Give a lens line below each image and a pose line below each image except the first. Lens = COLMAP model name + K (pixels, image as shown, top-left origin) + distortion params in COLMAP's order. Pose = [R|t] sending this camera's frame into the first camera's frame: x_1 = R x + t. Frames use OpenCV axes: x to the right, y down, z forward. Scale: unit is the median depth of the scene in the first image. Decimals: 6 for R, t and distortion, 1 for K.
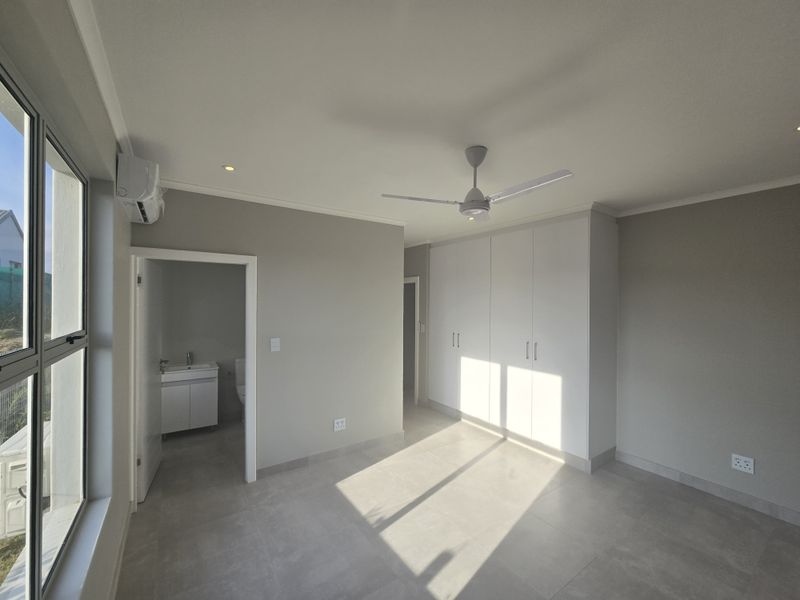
lens RADIAL K [[331.6, 0, 399.3], [0, 331.6, 301.7], [0, 0, 1]] dist [-0.002899, -0.000389]
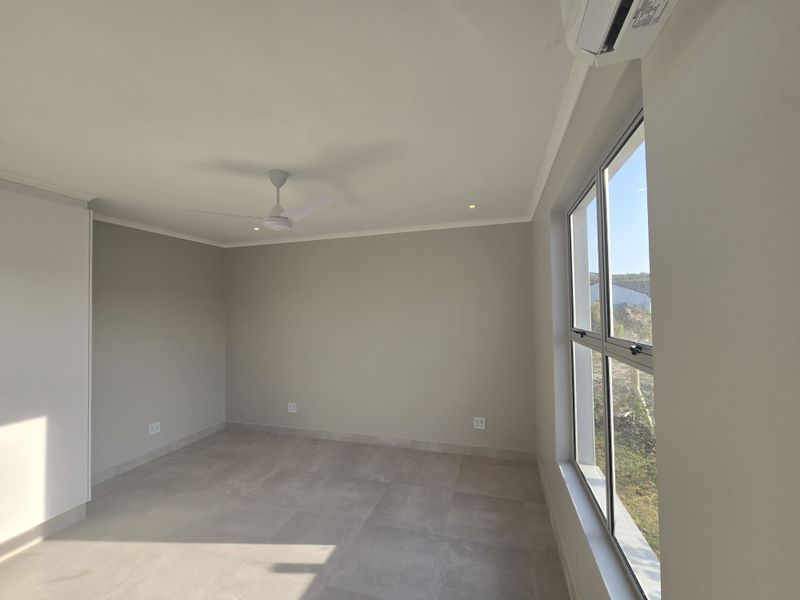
lens RADIAL K [[331.6, 0, 399.3], [0, 331.6, 301.7], [0, 0, 1]] dist [-0.002899, -0.000389]
pose [[-0.631076, 0.025285, 0.775309, -0.841054], [0.011433, 0.999663, -0.023295, 0.005529], [-0.775637, -0.005836, -0.631152, 1.317873]]
